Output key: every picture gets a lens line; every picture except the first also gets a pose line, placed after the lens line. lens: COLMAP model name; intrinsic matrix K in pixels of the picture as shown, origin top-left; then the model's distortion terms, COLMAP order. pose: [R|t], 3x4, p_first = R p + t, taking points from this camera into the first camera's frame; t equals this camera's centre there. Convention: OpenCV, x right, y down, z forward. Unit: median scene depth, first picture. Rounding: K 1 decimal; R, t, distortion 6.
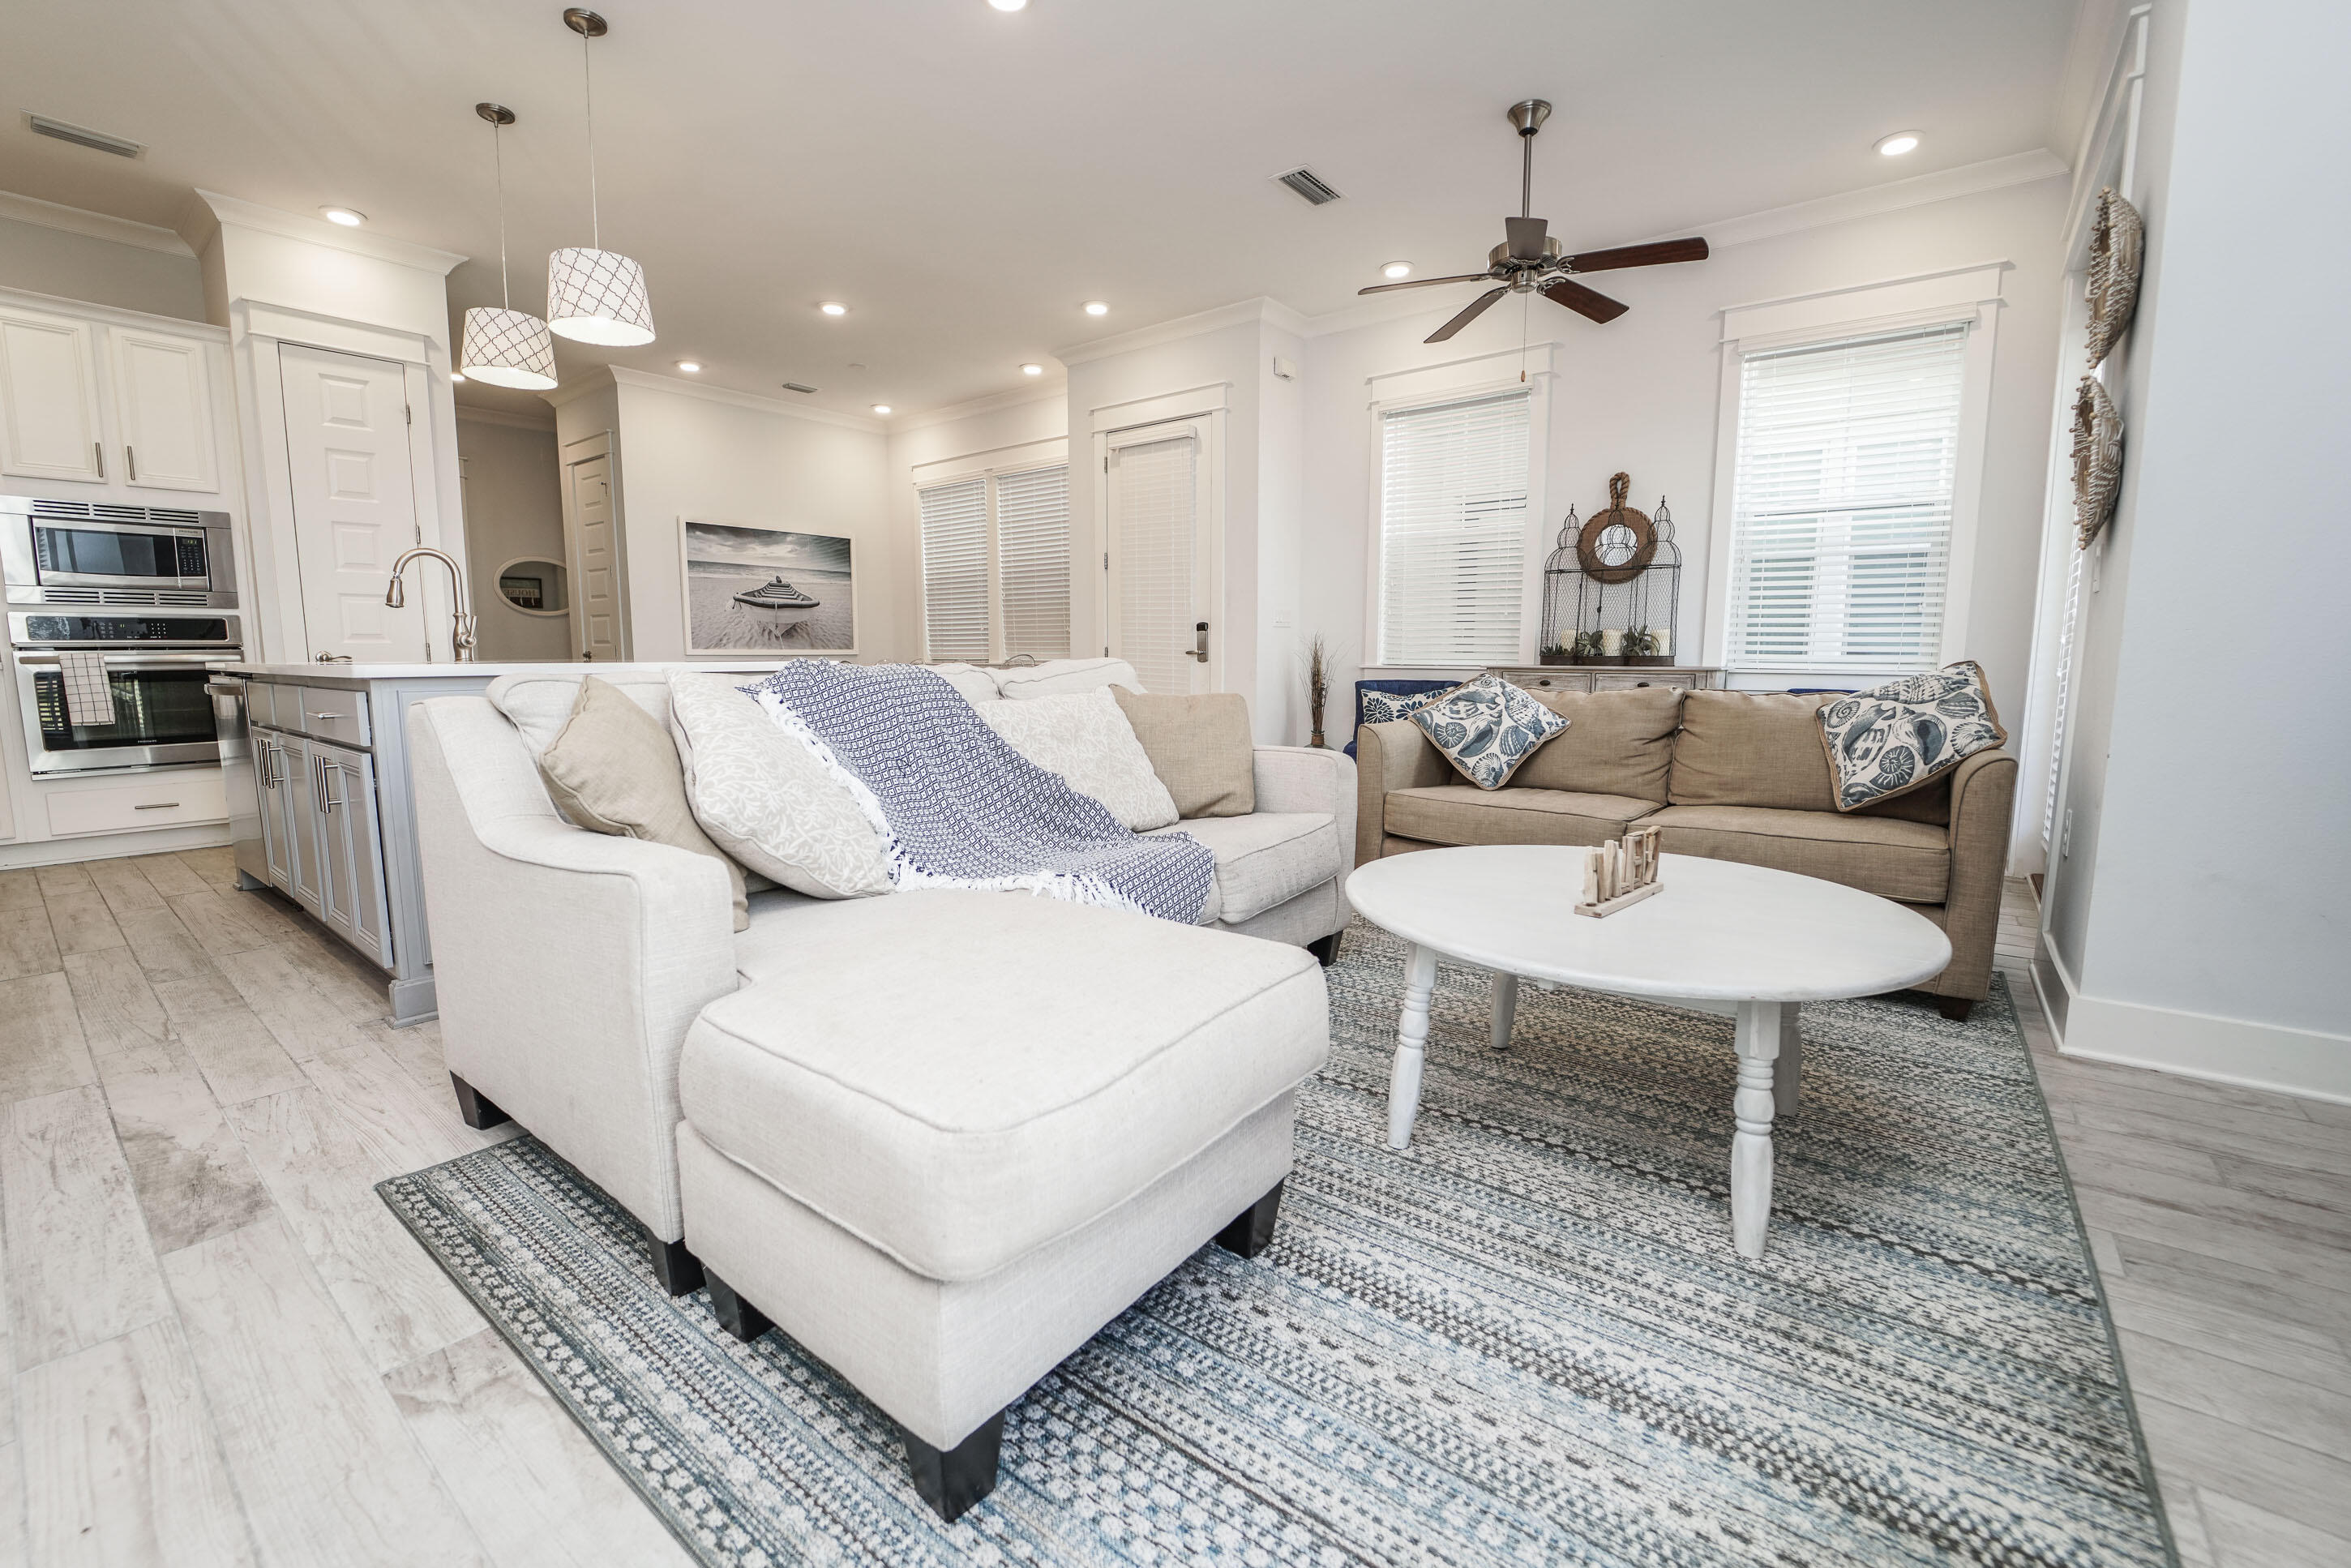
lens RADIAL K [[966.4, 0, 1165.4], [0, 966.4, 773.0], [0, 0, 1]] dist [-0.024167, 0.001386]
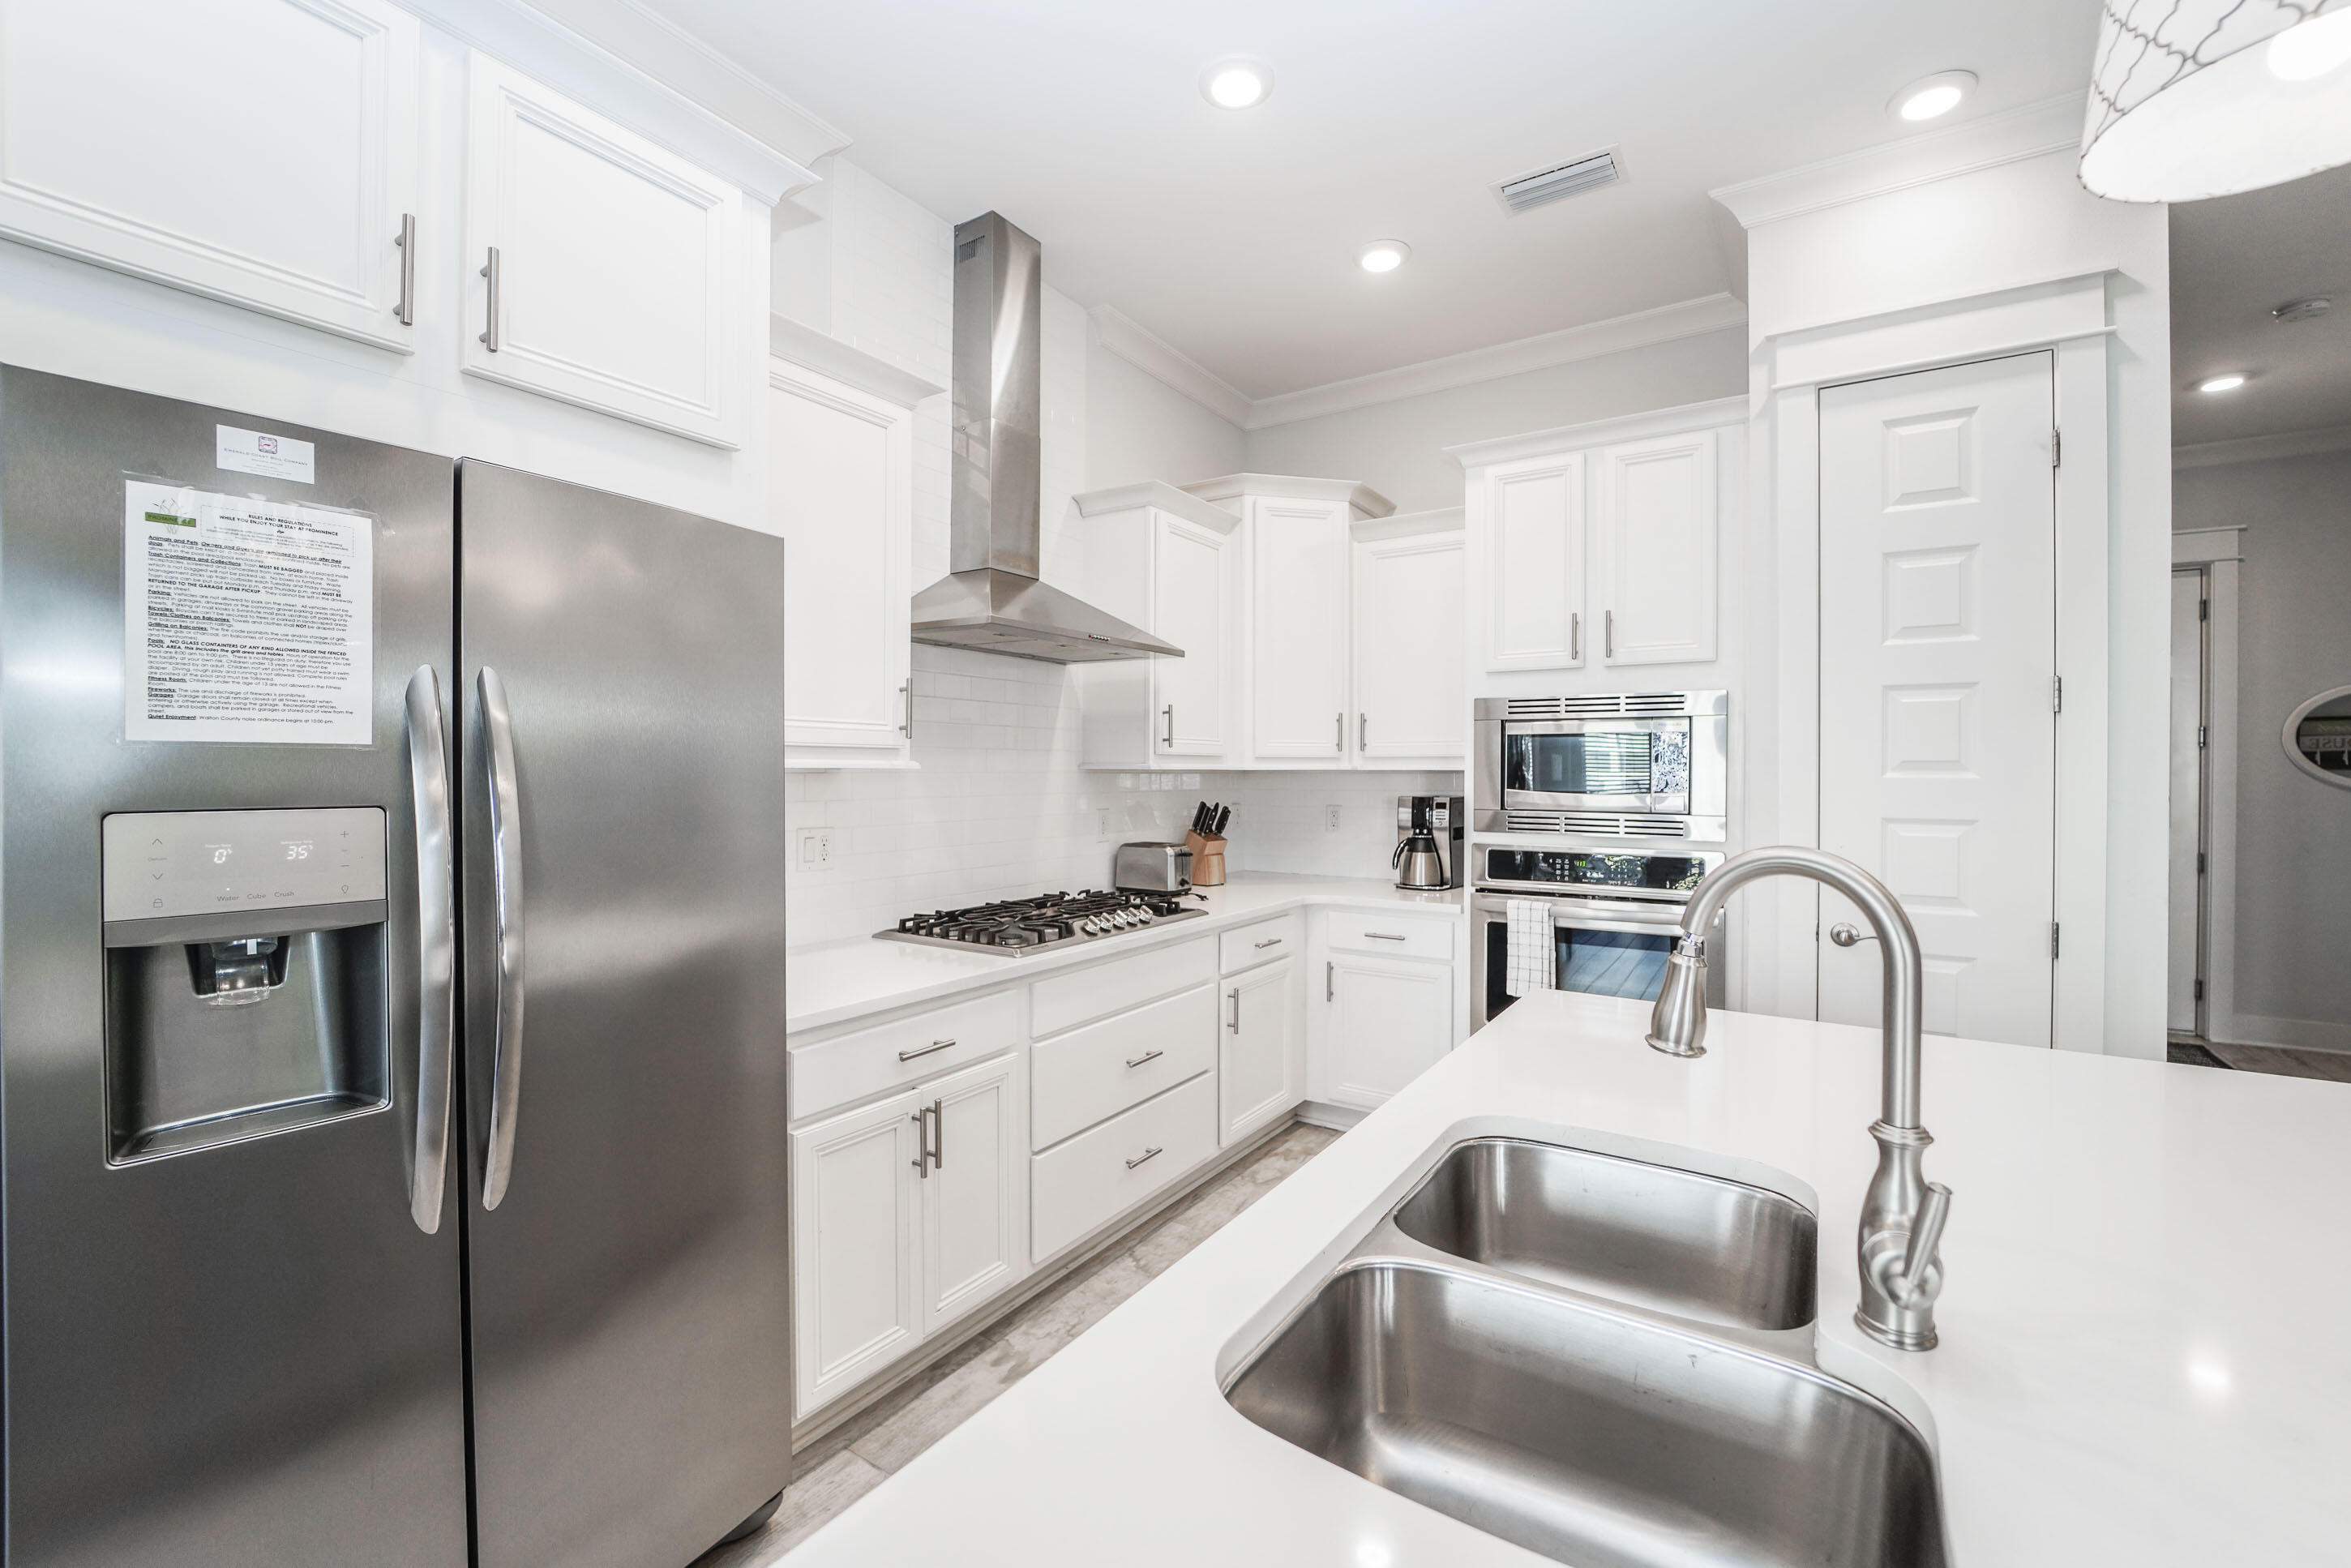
lens RADIAL K [[966.4, 0, 1165.4], [0, 966.4, 773.0], [0, 0, 1]] dist [-0.024167, 0.001386]
pose [[0.079403, 0.002333, -0.996840, -0.976944], [-0.126595, 0.991924, -0.007763, -0.420961], [0.988771, 0.126811, 0.079057, 1.469600]]
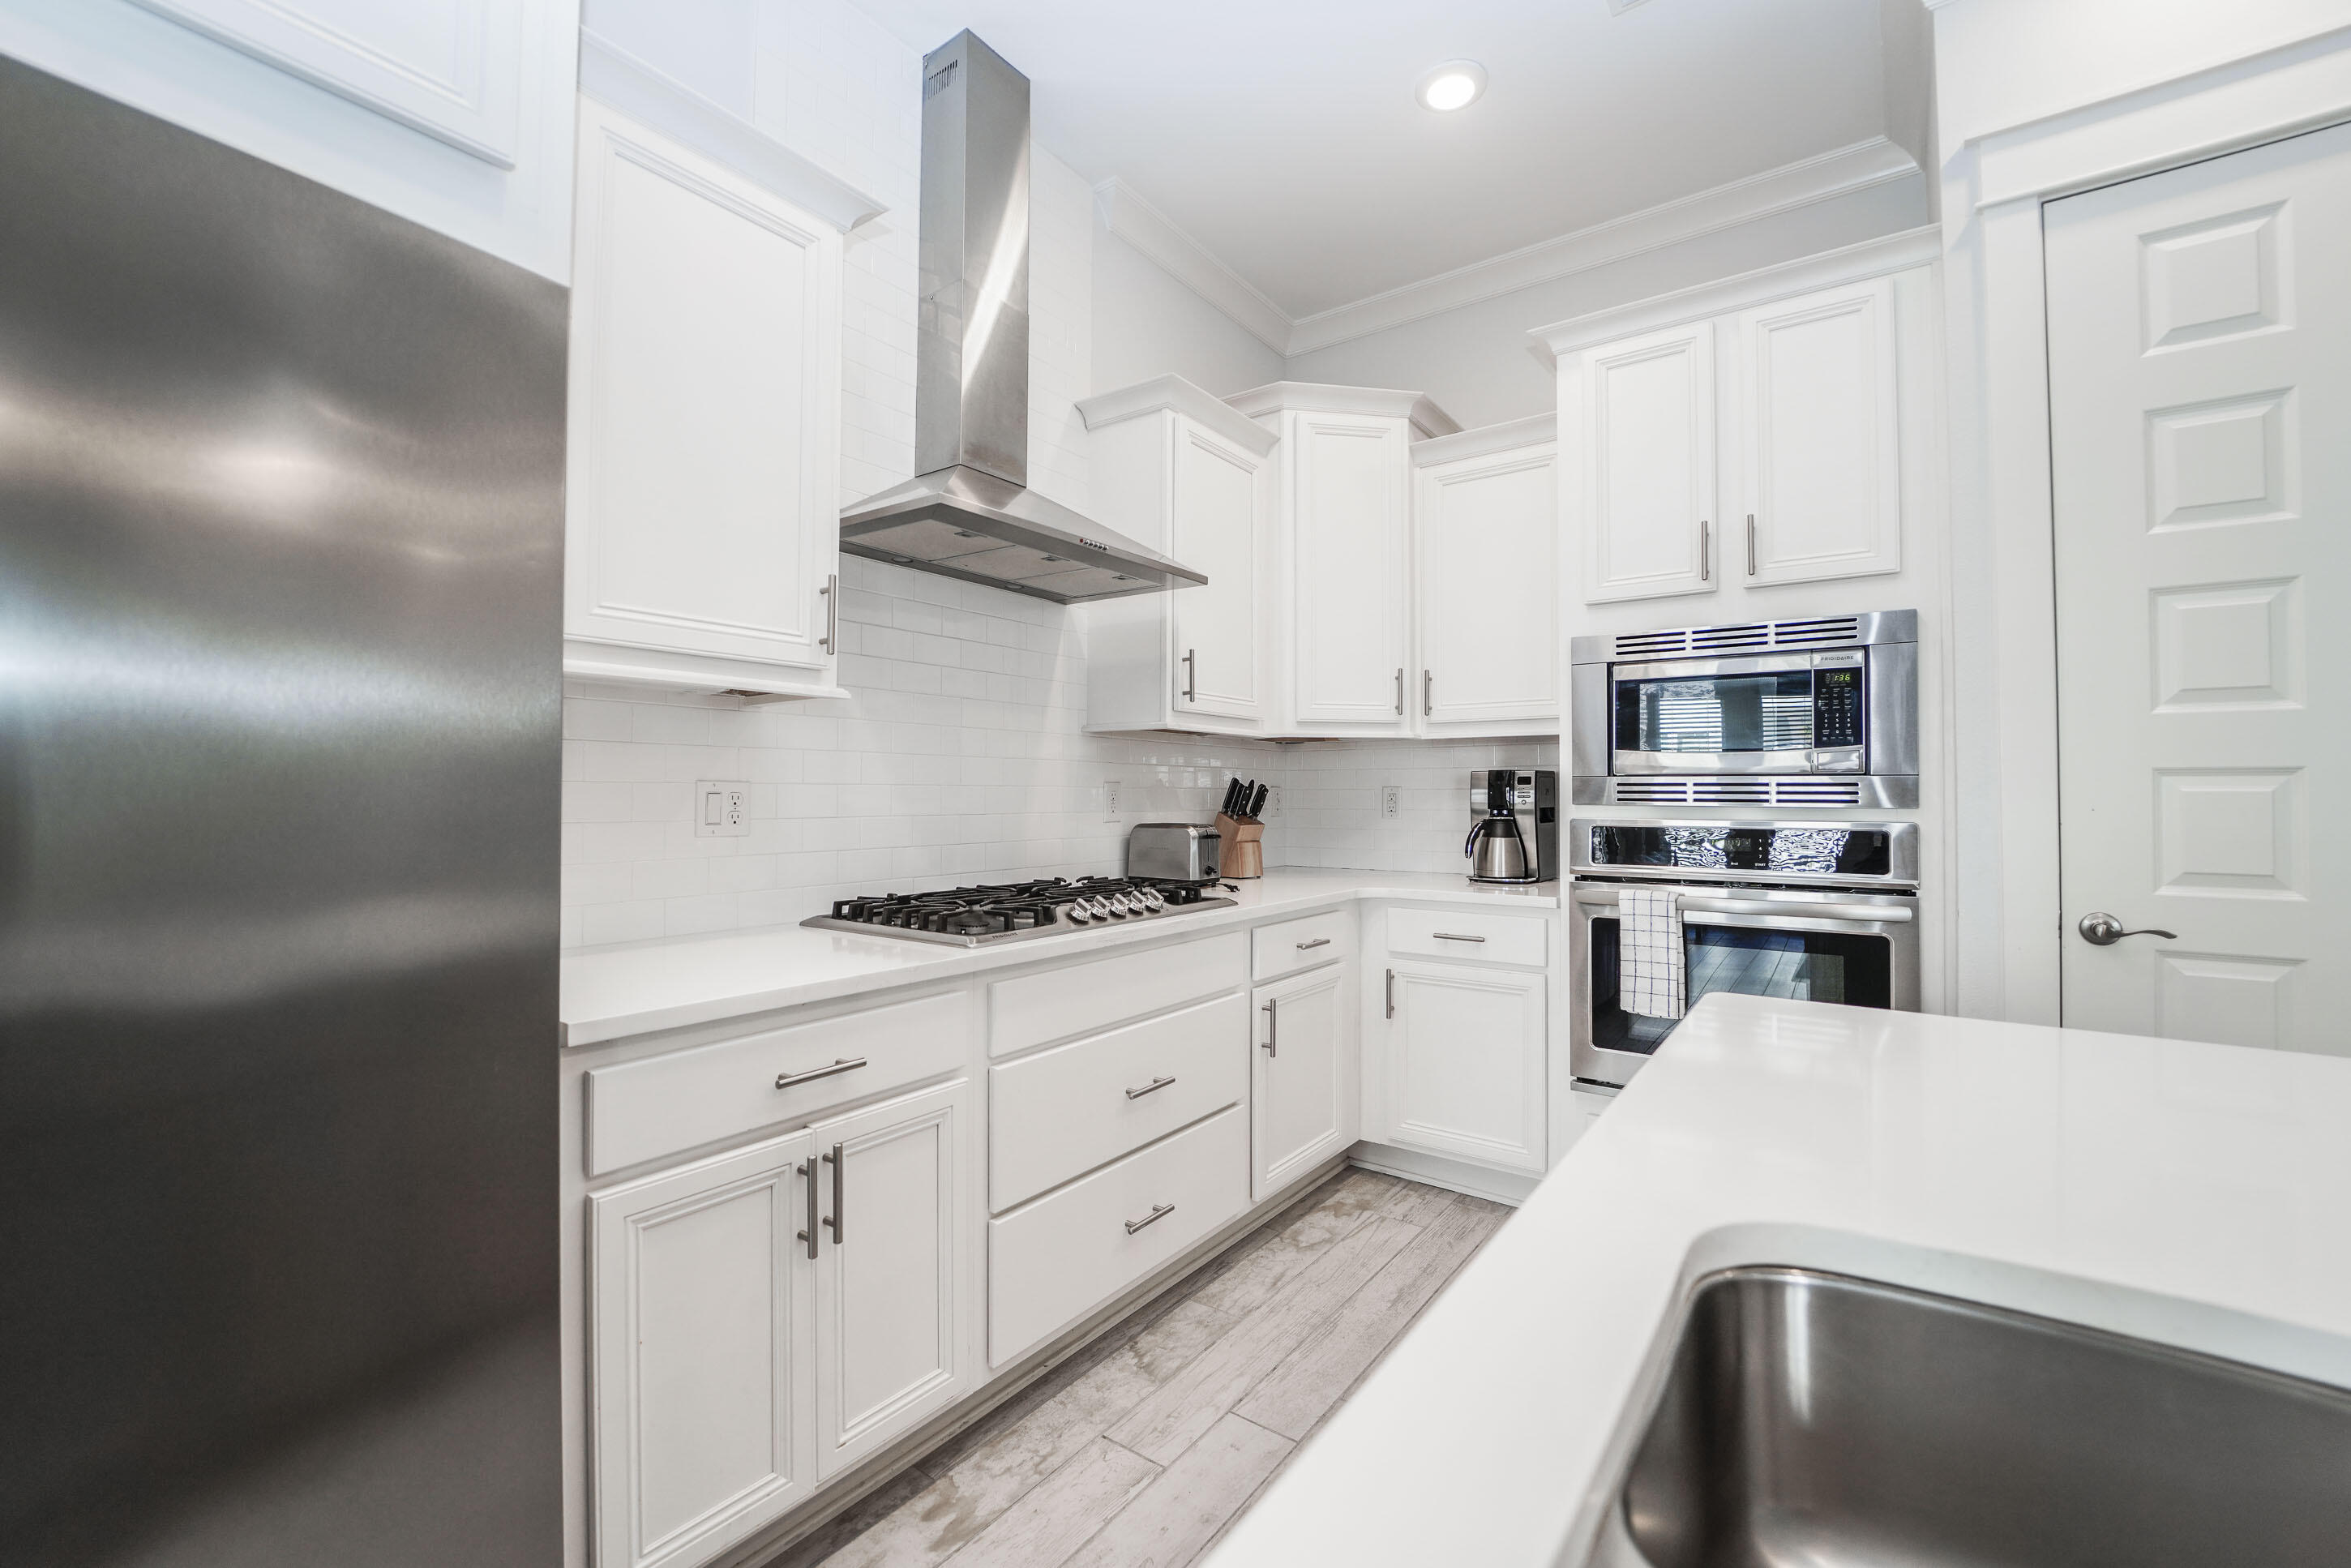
lens RADIAL K [[966.4, 0, 1165.4], [0, 966.4, 773.0], [0, 0, 1]] dist [-0.024167, 0.001386]
pose [[0.032906, -0.021508, -0.999227, -1.315313], [-0.126910, 0.991586, -0.025523, -0.332718], [0.991368, 0.127652, 0.029900, 1.546376]]
